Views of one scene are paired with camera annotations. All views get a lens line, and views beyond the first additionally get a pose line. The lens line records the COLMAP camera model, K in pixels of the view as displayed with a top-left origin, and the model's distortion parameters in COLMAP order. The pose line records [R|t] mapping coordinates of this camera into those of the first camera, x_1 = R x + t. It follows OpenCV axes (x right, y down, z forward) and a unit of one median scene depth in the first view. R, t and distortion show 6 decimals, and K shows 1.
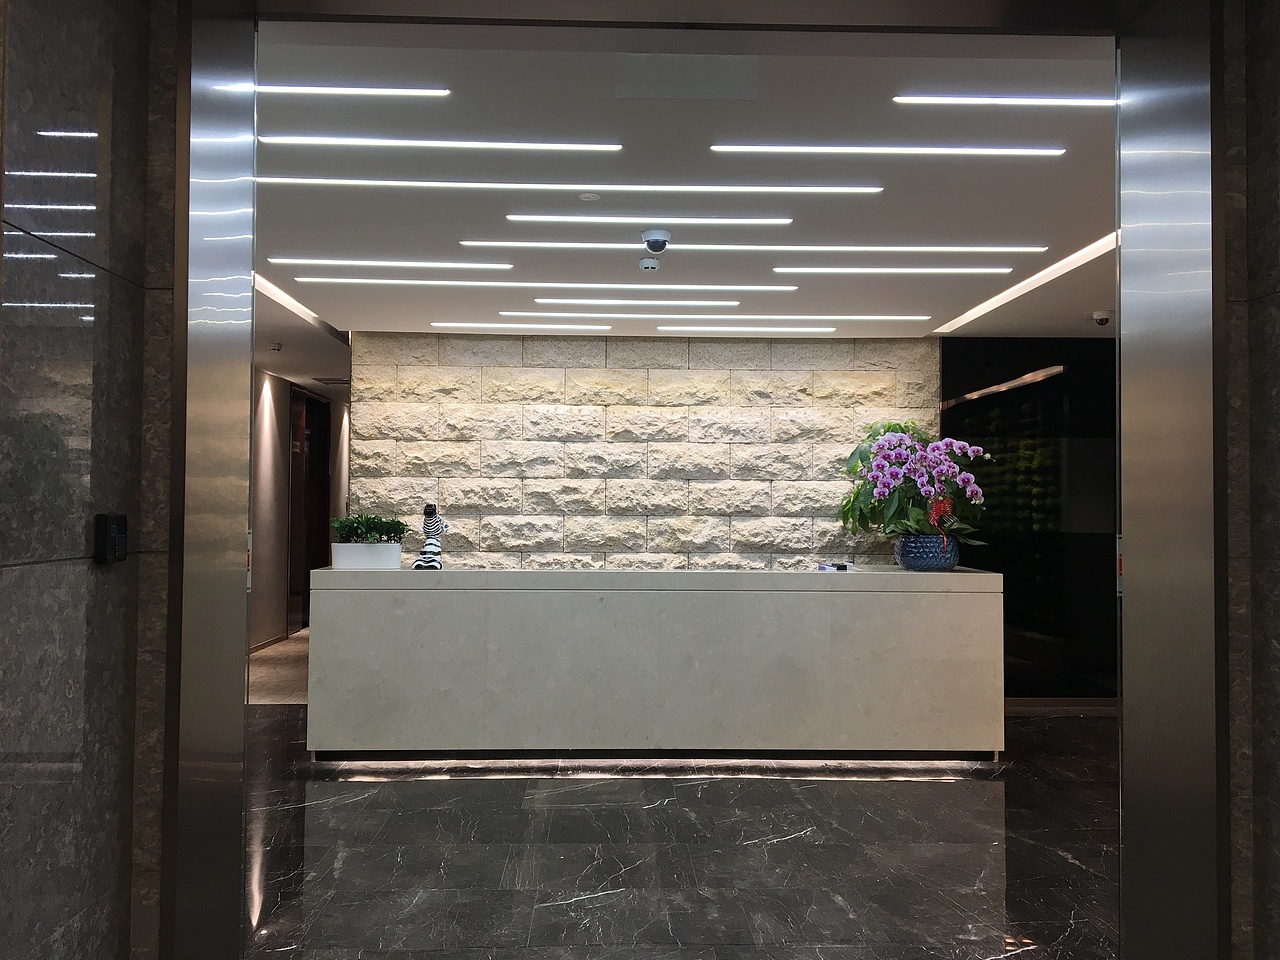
lens RADIAL K [[1085.2, 0, 642.0], [0, 1085.2, 481.2], [0, 0, 1]] dist [0.060177, -0.063153]
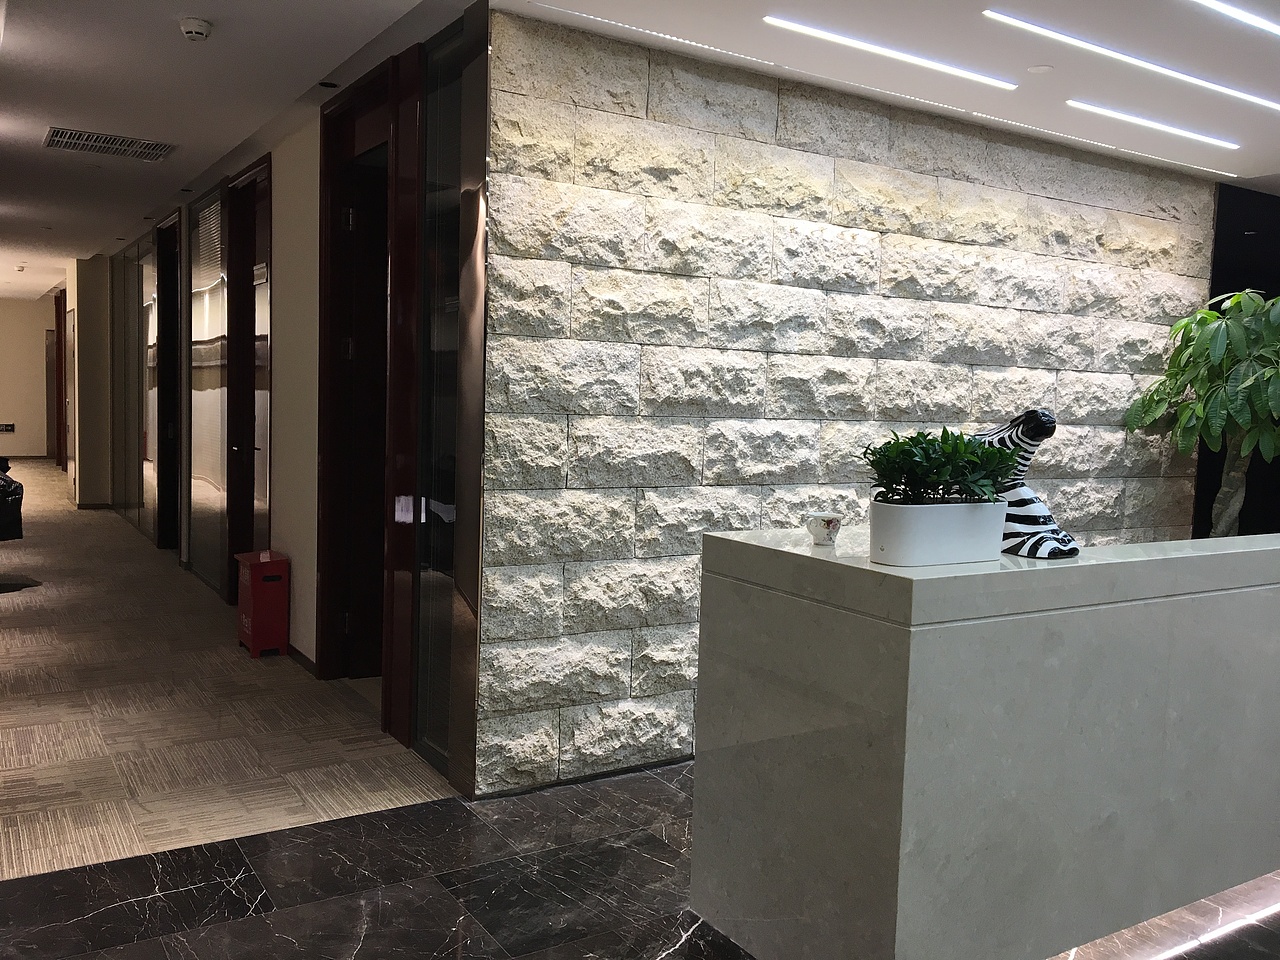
lens RADIAL K [[1085.2, 0, 636.3], [0, 1085.2, 487.4], [0, 0, 1]] dist [0.060177, -0.063153]
pose [[0.858173, -0.021659, 0.512903, -0.453740], [-0.041073, 0.993010, 0.110656, 0.007087], [-0.511714, -0.116029, 0.851285, 0.554855]]
